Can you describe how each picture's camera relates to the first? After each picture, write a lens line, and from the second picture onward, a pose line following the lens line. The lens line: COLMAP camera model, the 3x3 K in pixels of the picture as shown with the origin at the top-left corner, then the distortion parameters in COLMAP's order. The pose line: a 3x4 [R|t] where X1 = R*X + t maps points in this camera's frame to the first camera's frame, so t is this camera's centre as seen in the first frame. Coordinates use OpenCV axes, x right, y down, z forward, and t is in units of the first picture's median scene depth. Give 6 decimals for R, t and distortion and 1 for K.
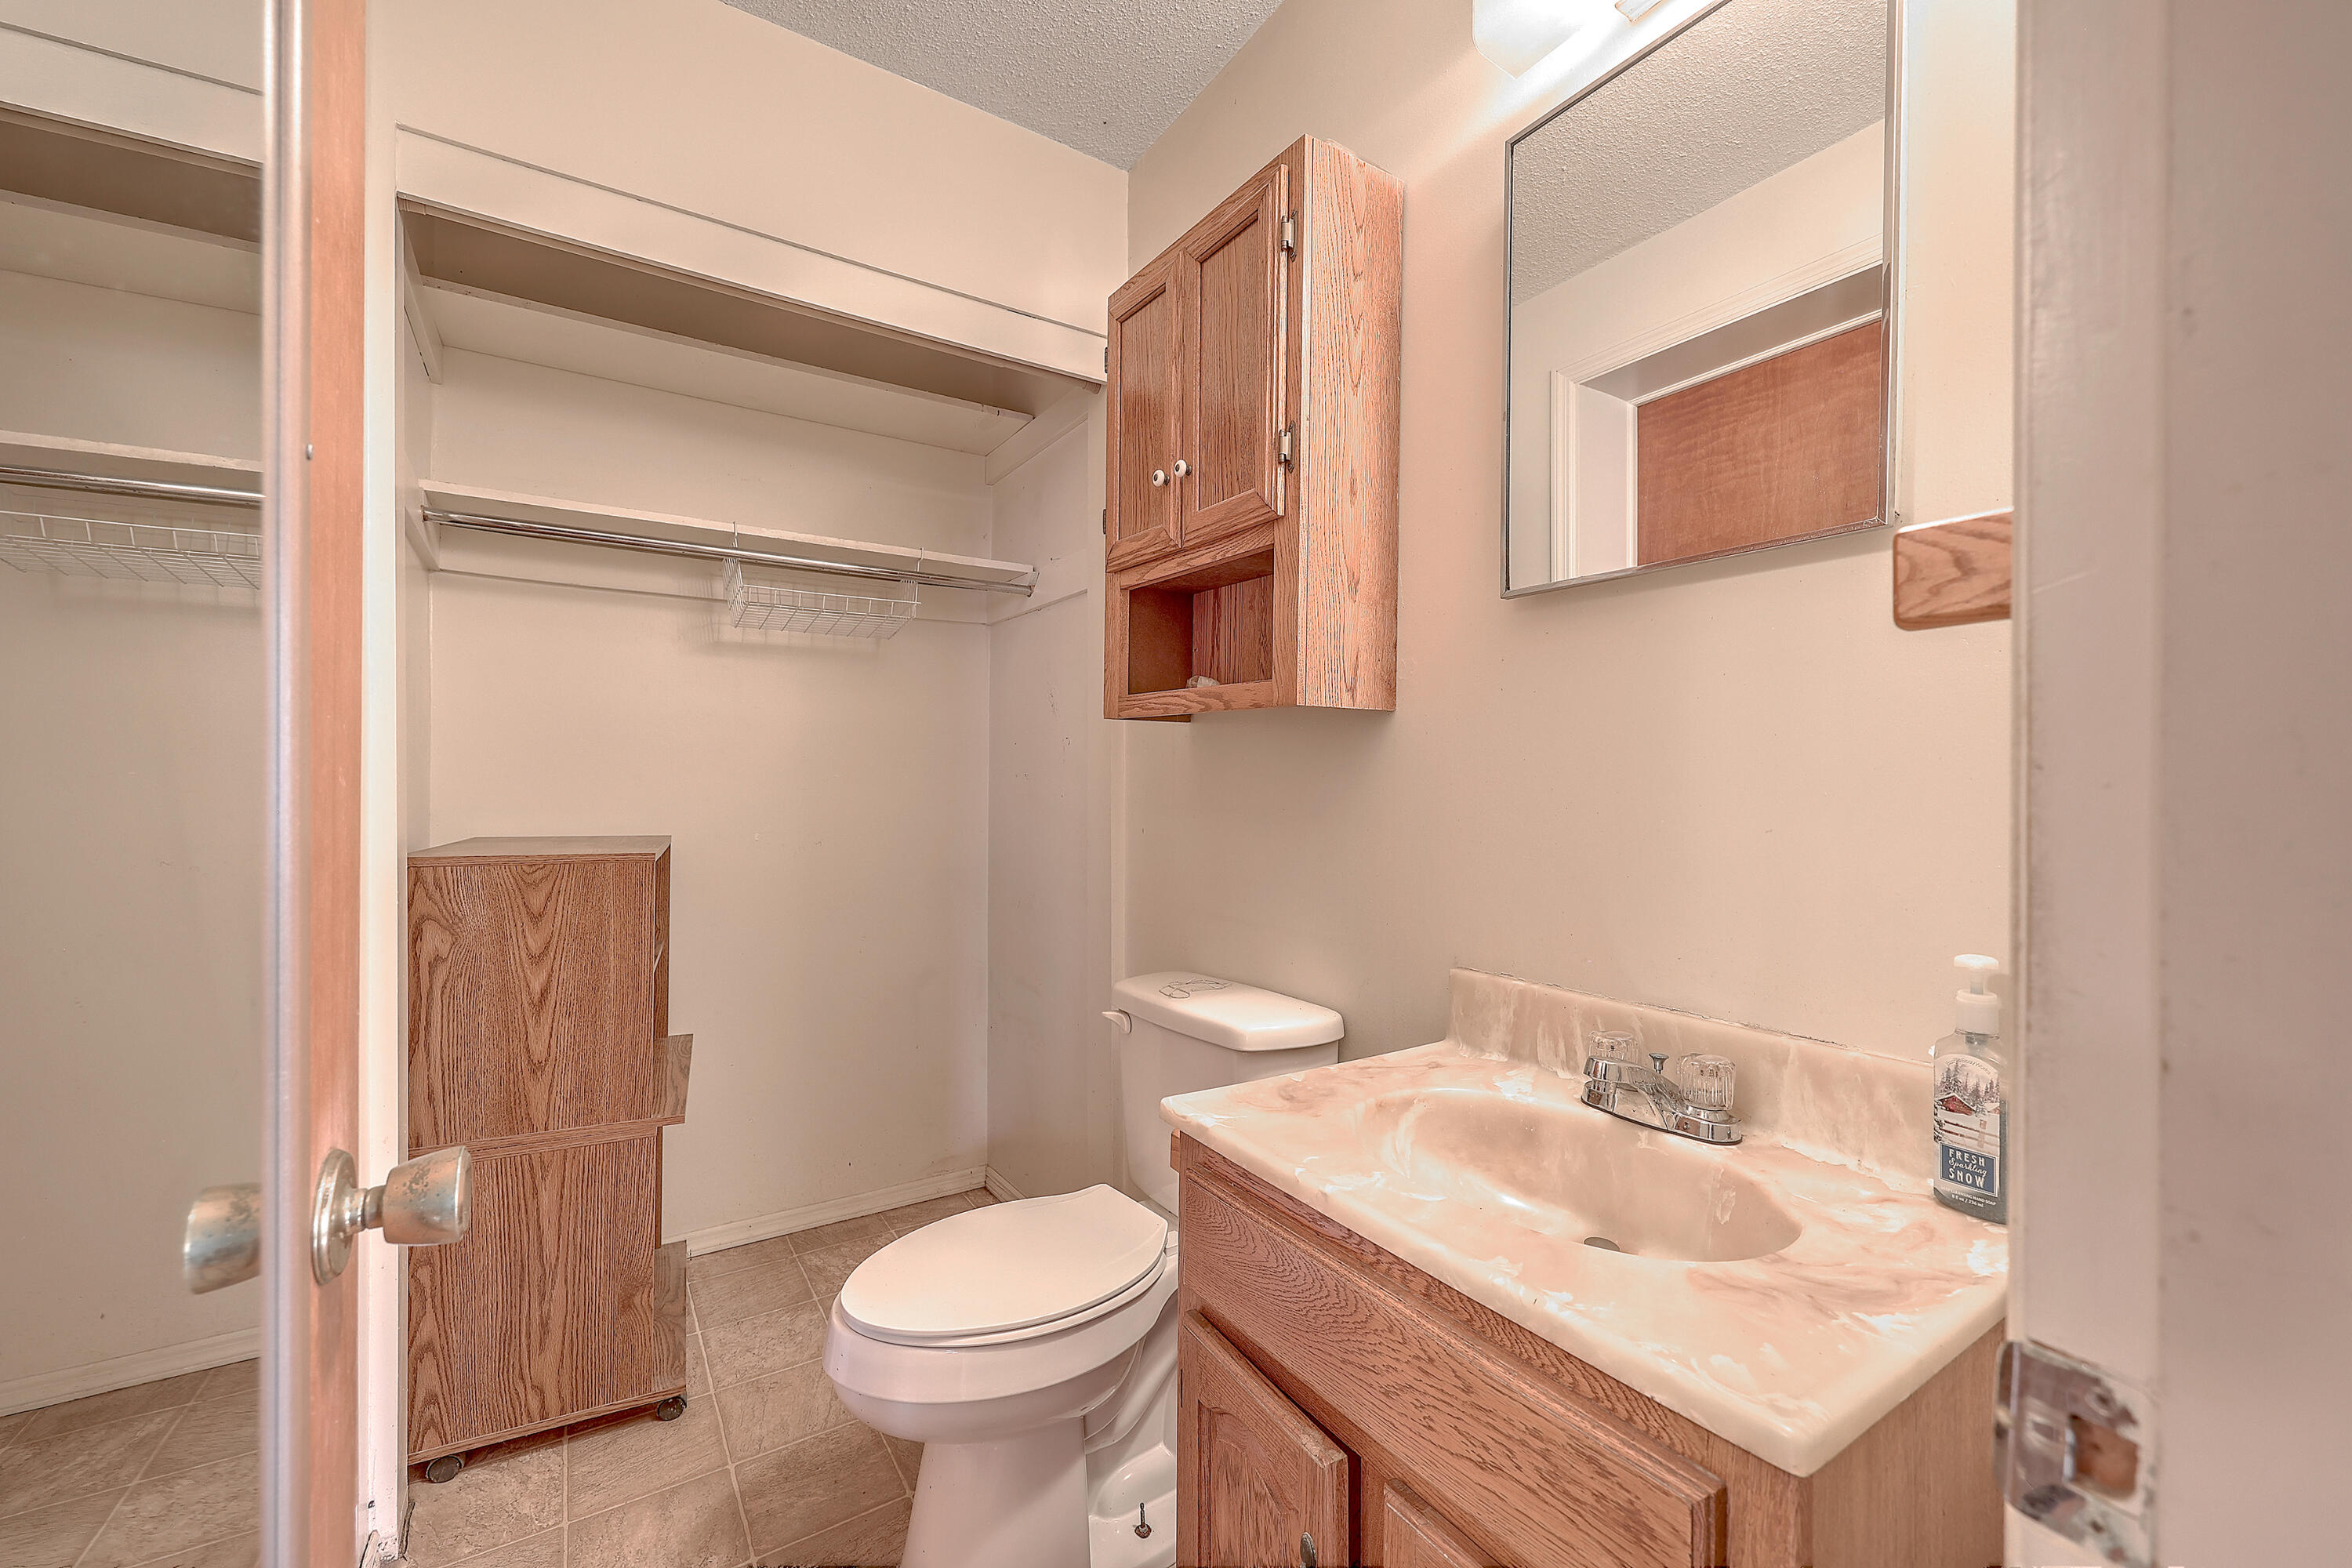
lens RADIAL K [[956.2, 0, 1183.1], [0, 956.2, 780.2], [0, 0, 1]] dist [-0.000916, -0.000185]
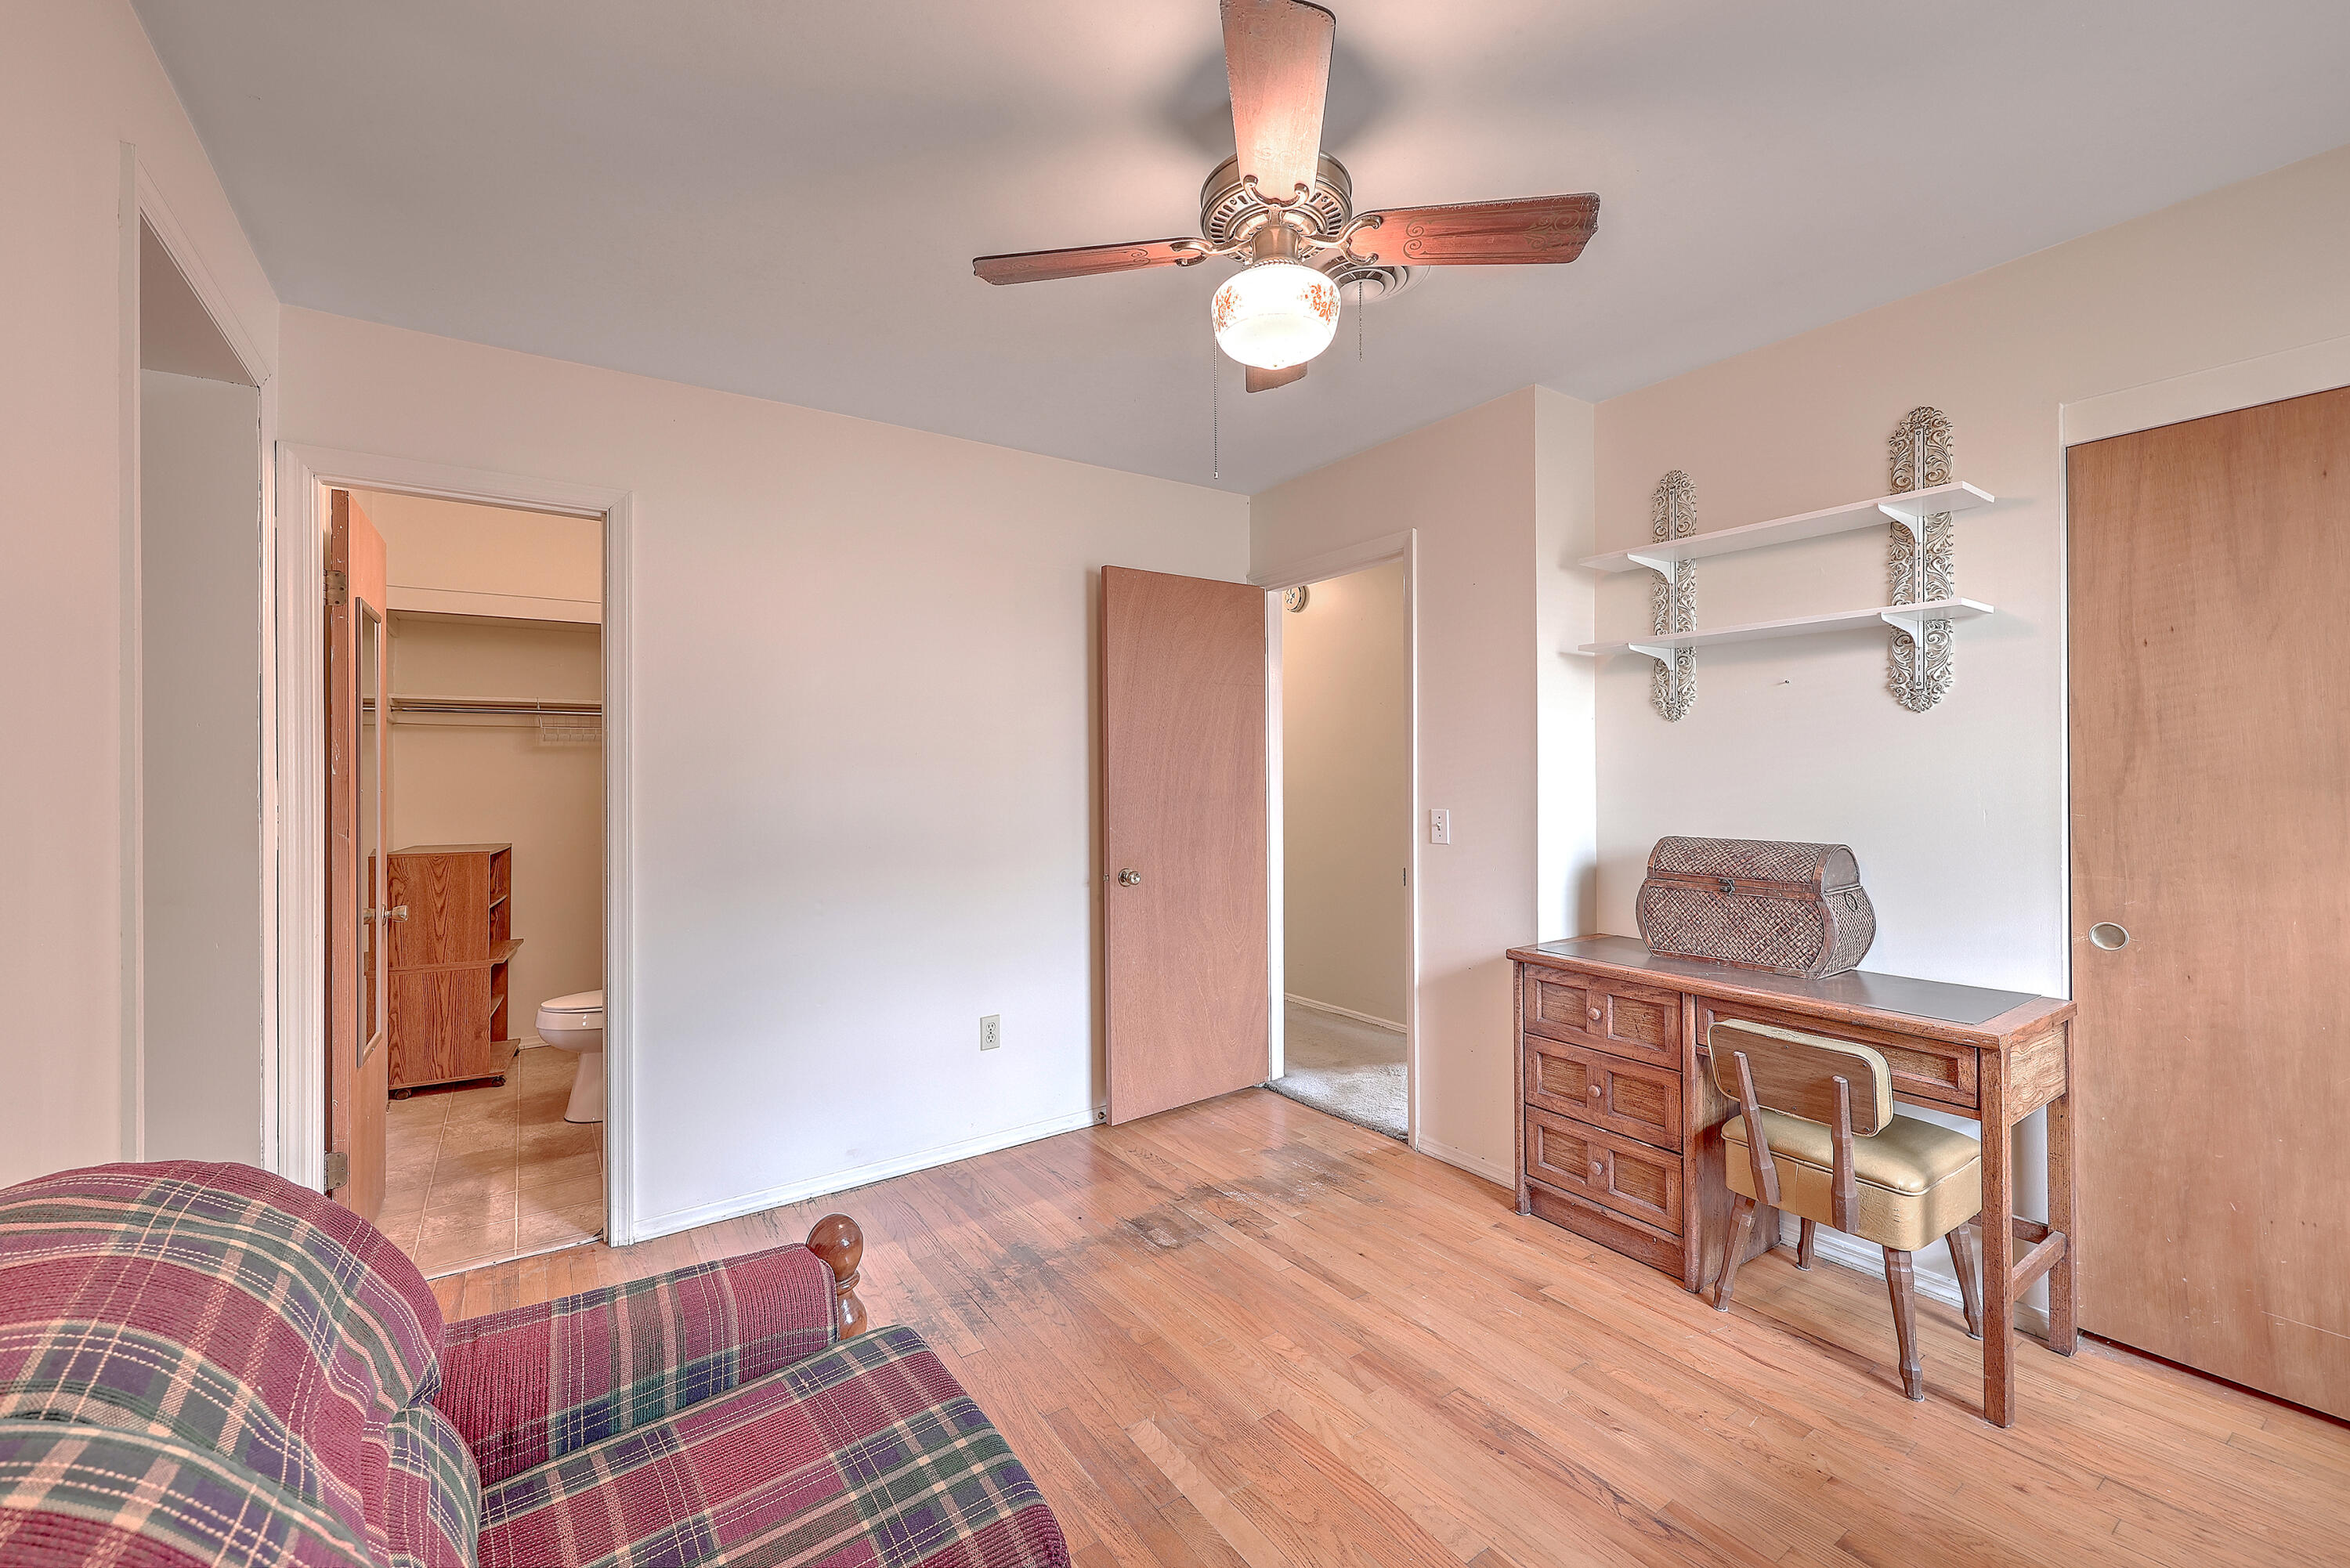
lens RADIAL K [[955.4, 0, 1182.1], [0, 955.4, 780.2], [0, 0, 1]] dist [-0.000916, -0.000185]
pose [[0.999445, 0.000928, 0.033293, 1.182482], [-0.001159, 0.999975, 0.006921, -0.131993], [-0.033286, -0.006956, 0.999422, -1.558980]]
